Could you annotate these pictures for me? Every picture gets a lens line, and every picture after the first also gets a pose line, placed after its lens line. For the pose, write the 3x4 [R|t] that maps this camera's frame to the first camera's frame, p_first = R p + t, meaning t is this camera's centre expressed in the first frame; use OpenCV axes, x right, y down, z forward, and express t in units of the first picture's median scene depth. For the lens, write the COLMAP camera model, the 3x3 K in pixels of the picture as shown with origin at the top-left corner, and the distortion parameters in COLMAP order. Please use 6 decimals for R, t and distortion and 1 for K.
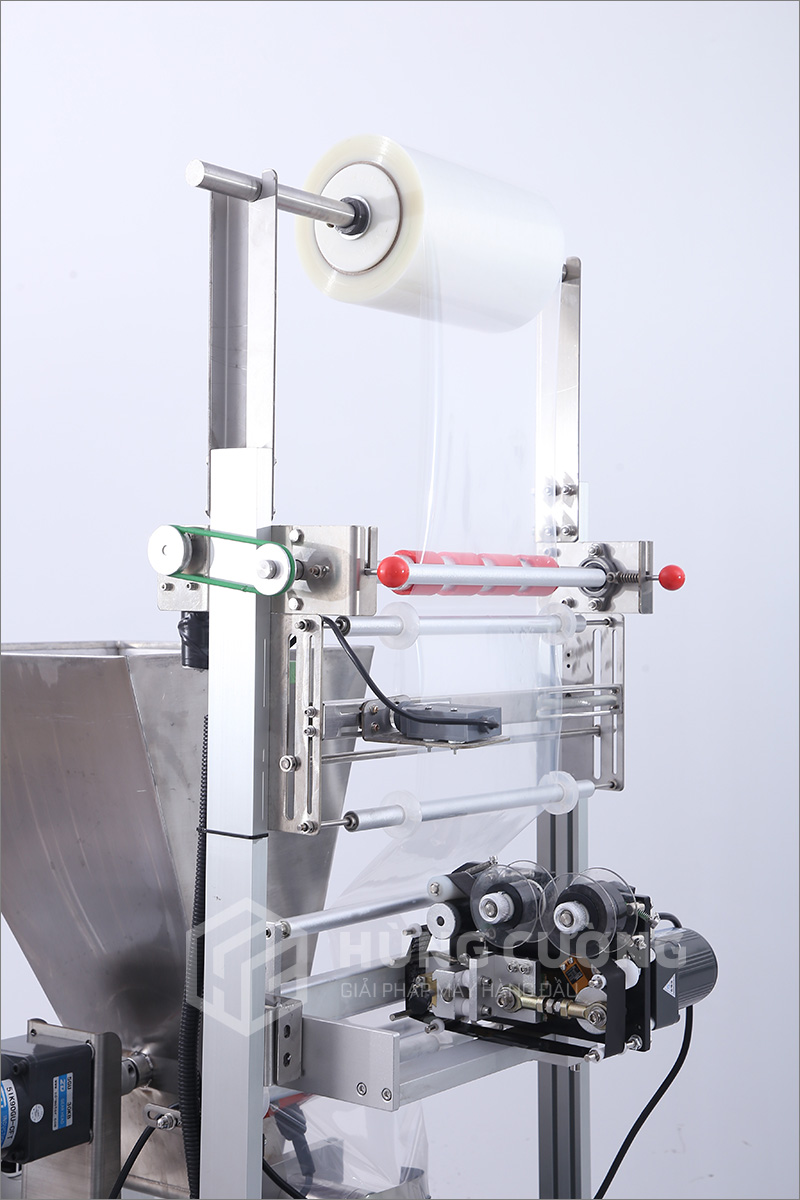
lens RADIAL K [[1952.4, 0, 395.5], [0, 1952.4, 595.4], [0, 0, 1]] dist [0.274381, 0.000000]
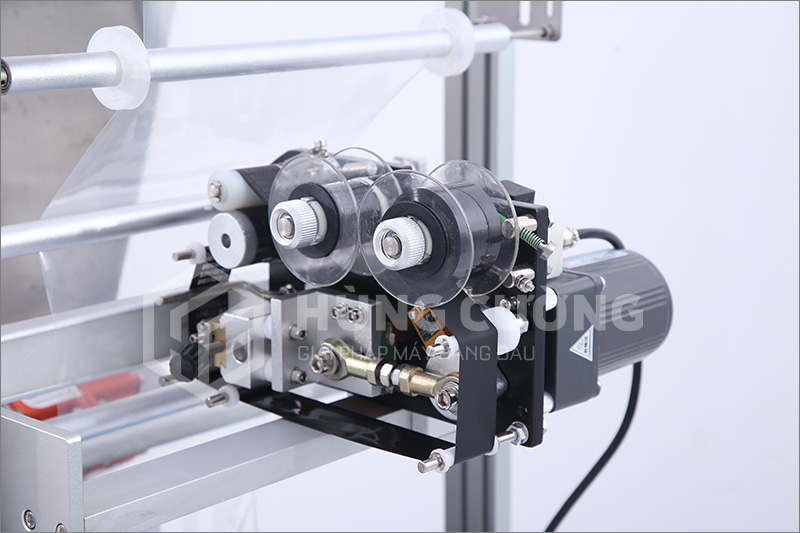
lens RADIAL K [[1577.1, 0, 401.5], [0, 1577.1, 268.7], [0, 0, 1]] dist [0.339729, 0.000000]
pose [[0.995139, 0.016863, -0.097021, 0.130034], [0.004344, 0.976755, 0.214317, 0.066089], [0.098380, -0.213697, 0.971934, 0.514073]]
